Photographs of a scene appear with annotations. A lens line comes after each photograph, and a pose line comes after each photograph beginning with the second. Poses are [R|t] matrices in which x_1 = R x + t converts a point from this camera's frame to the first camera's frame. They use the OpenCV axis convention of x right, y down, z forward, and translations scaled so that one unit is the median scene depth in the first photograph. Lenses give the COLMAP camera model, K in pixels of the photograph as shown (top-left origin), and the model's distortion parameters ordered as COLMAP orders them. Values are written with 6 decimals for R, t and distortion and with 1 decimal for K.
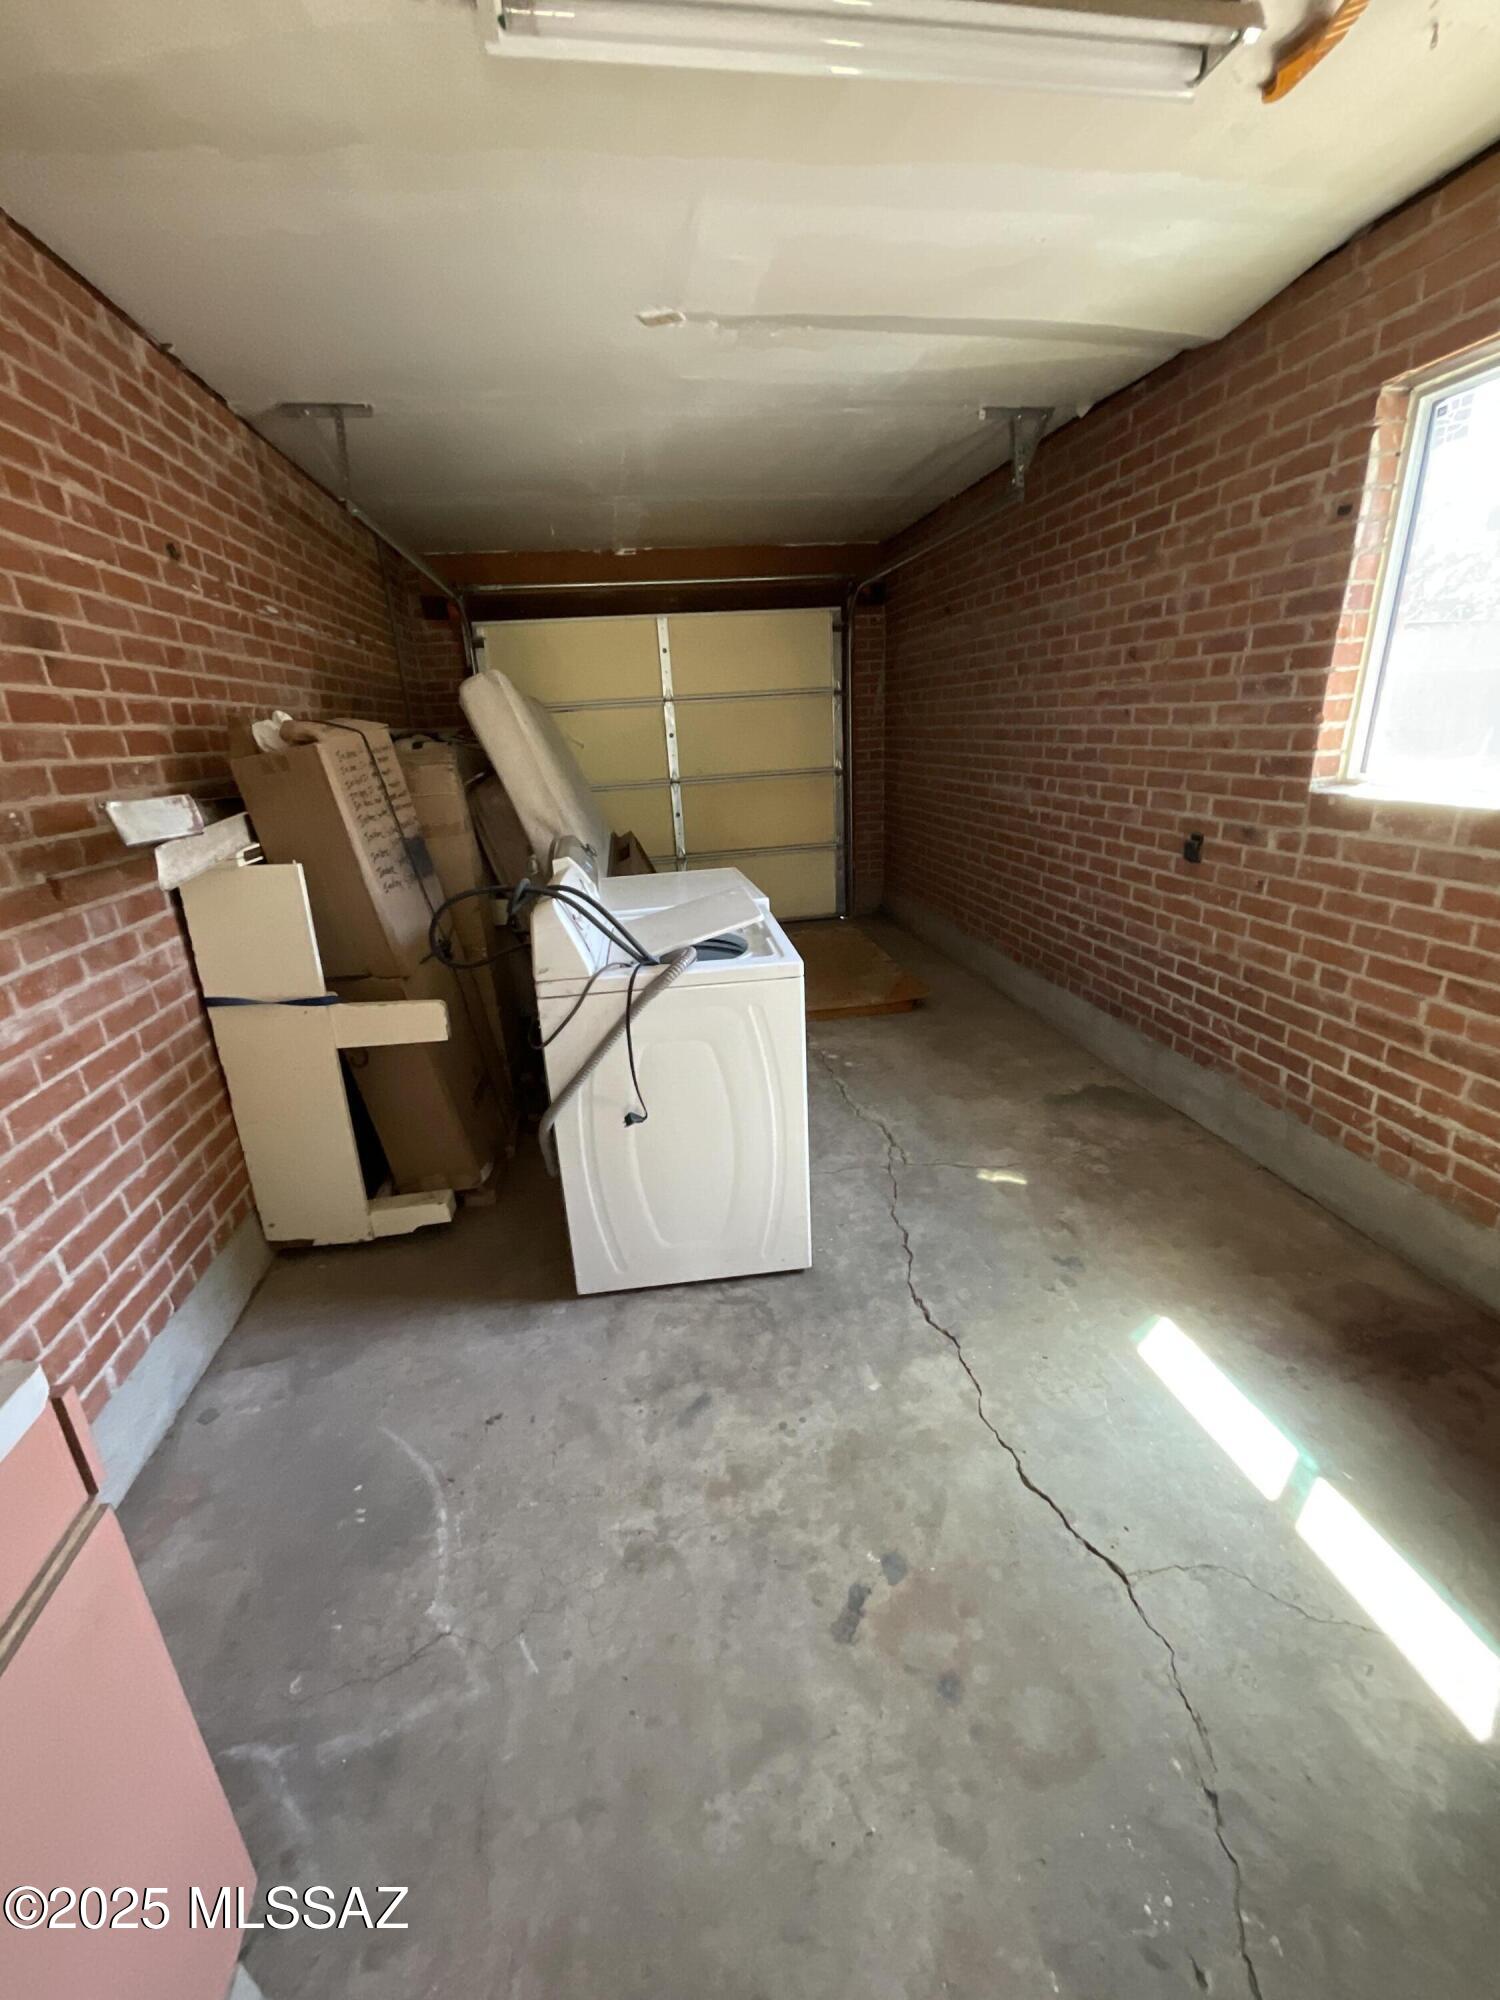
lens RADIAL K [[807.0, 0, 741.8], [0, 807.0, 994.2], [0, 0, 1]] dist [-0.001649, 0.001322]
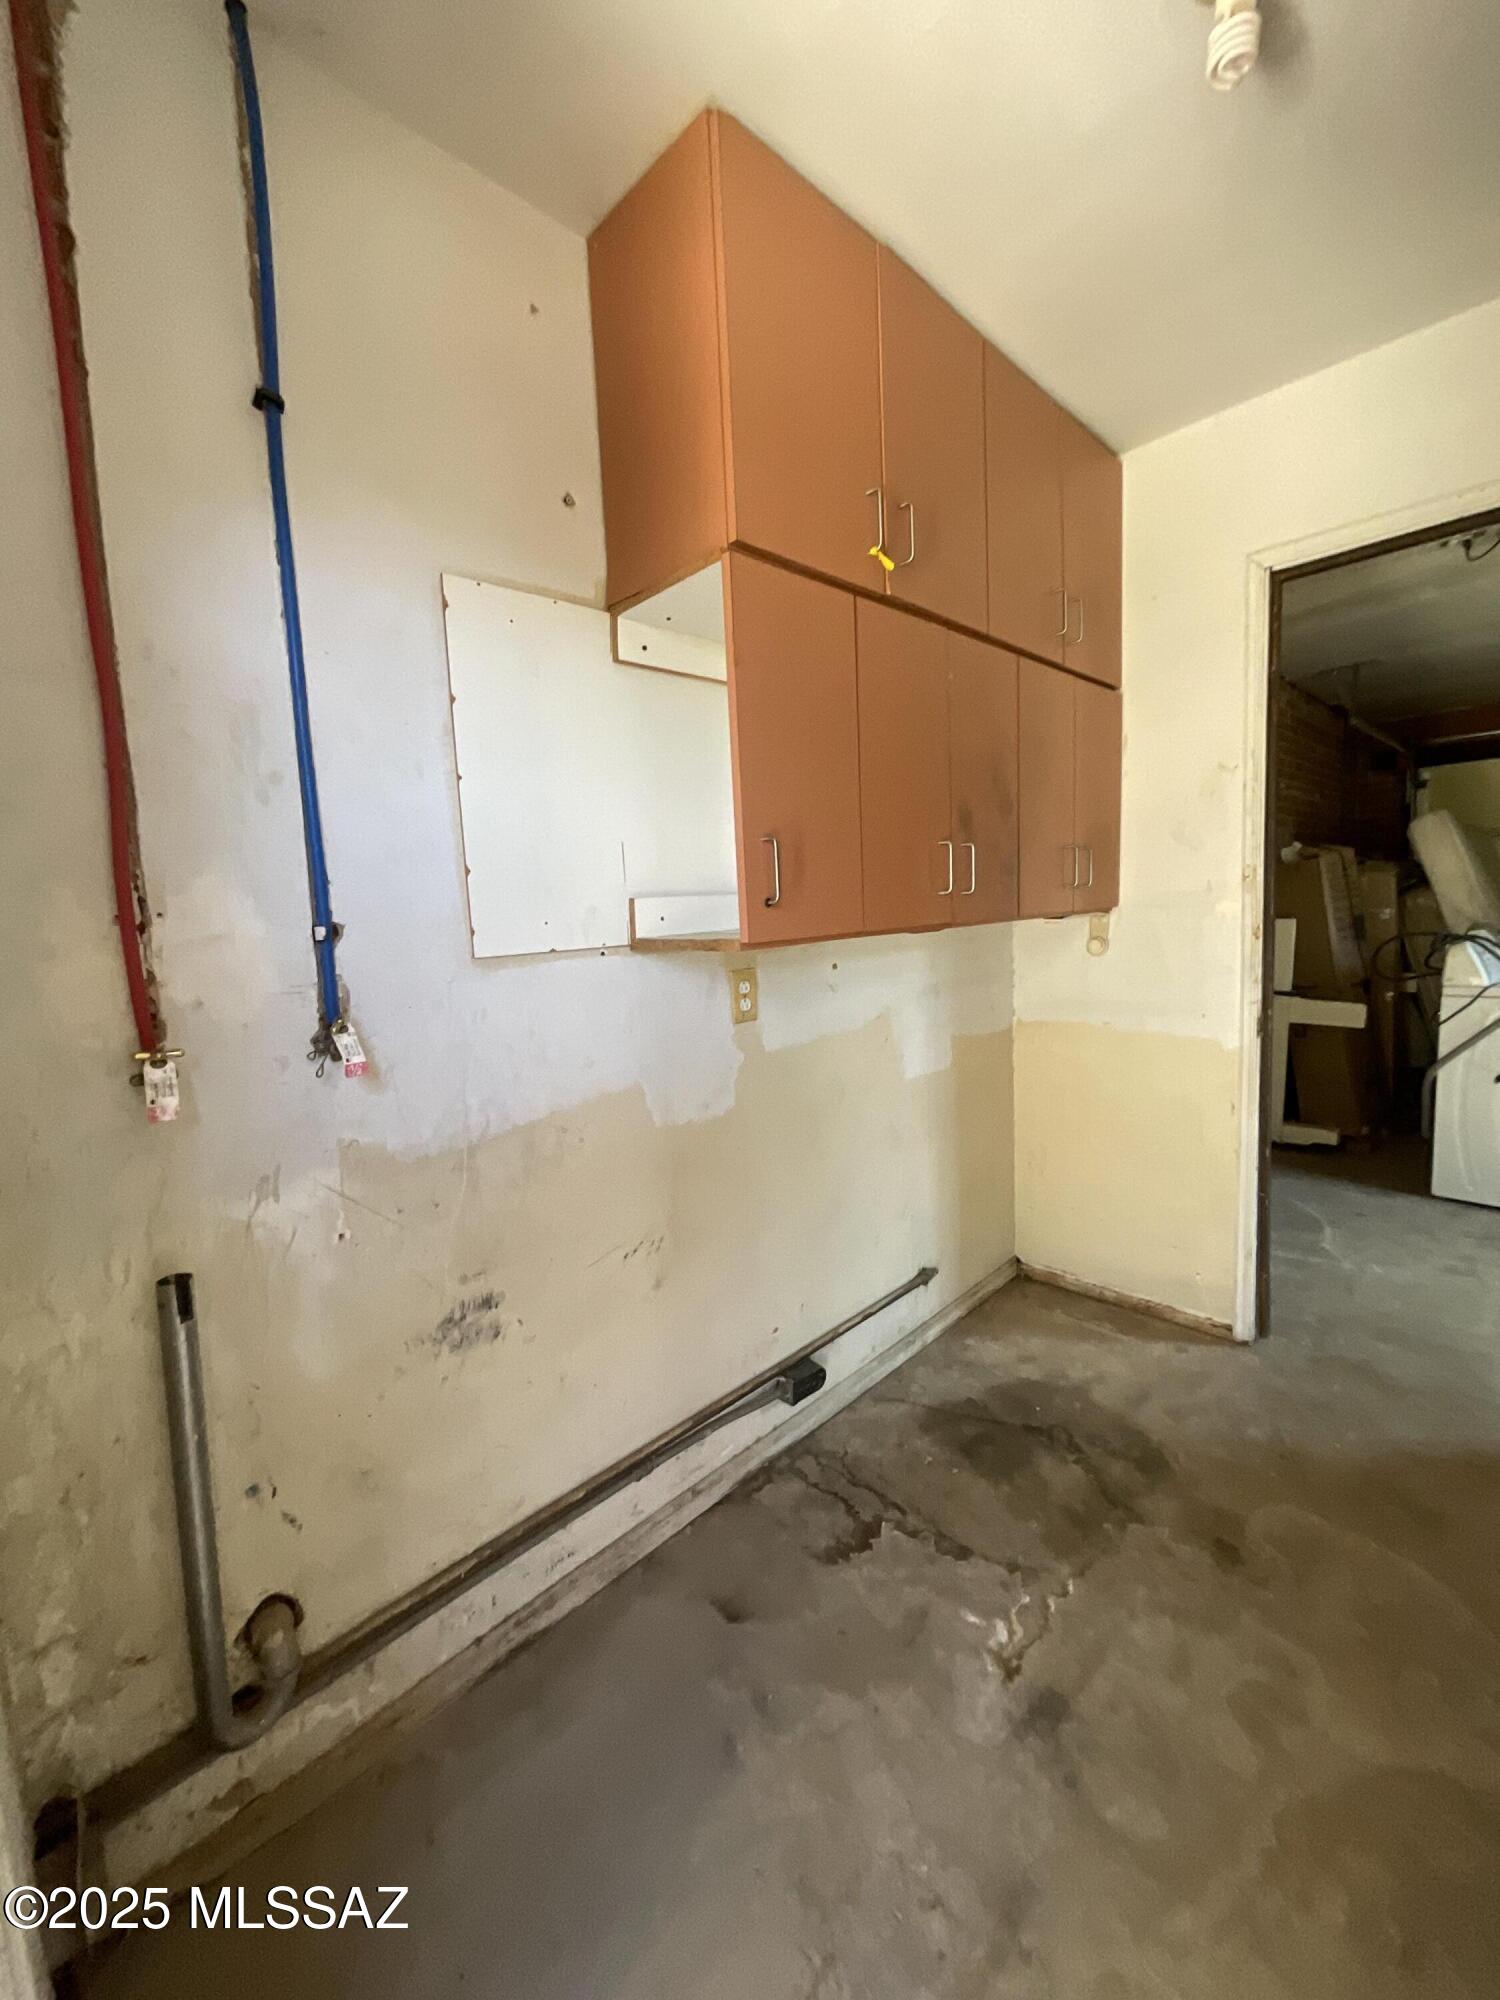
lens RADIAL K [[807.0, 0, 744.3], [0, 807.0, 1015.3], [0, 0, 1]] dist [-0.001649, 0.001322]
pose [[0.577869, 0.122999, -0.806808, 0.238315], [-0.232216, 0.972496, -0.018064, 0.360085], [0.782396, 0.197793, 0.590538, -0.998487]]
